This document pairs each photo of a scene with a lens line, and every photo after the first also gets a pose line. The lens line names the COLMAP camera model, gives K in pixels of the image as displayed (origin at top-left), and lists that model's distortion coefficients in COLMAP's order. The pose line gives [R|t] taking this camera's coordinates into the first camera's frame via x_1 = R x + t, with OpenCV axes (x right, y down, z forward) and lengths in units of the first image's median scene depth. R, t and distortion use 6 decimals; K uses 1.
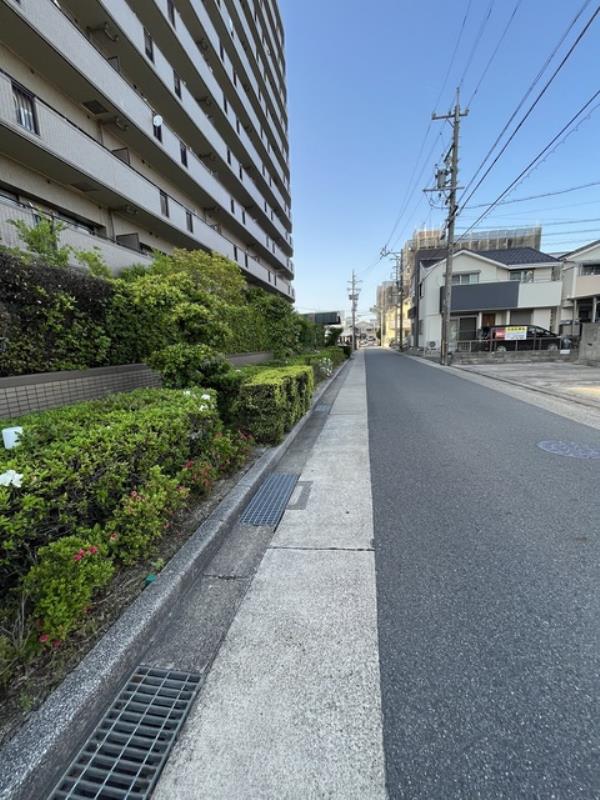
lens RADIAL K [[322.1, 0, 302.4], [0, 322.1, 403.6], [0, 0, 1]] dist [-0.006018, 0.001293]
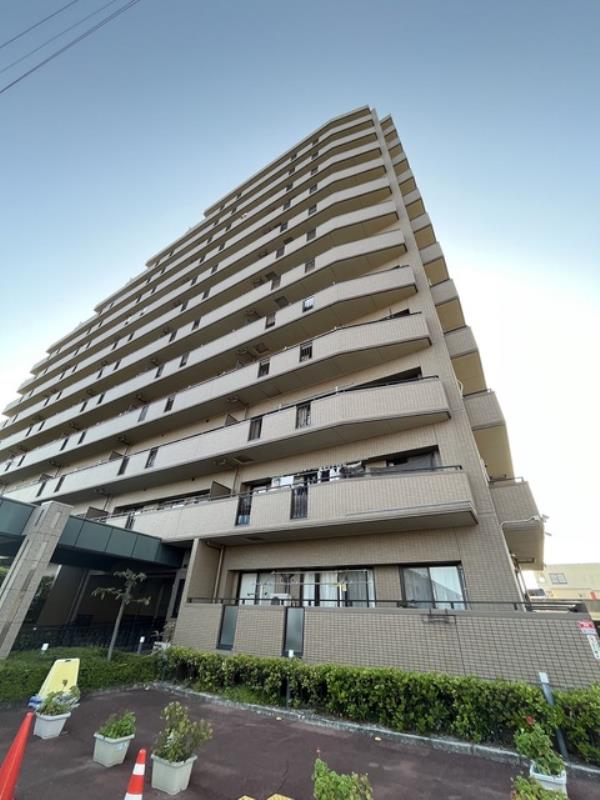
lens RADIAL K [[322.1, 0, 299.7], [0, 322.1, 396.3], [0, 0, 1]] dist [-0.006018, 0.001293]
pose [[-0.355172, -0.505984, -0.786024, 1.473210], [-0.194827, 0.862448, -0.467146, -1.806064], [0.914273, -0.012778, -0.404897, 8.429497]]
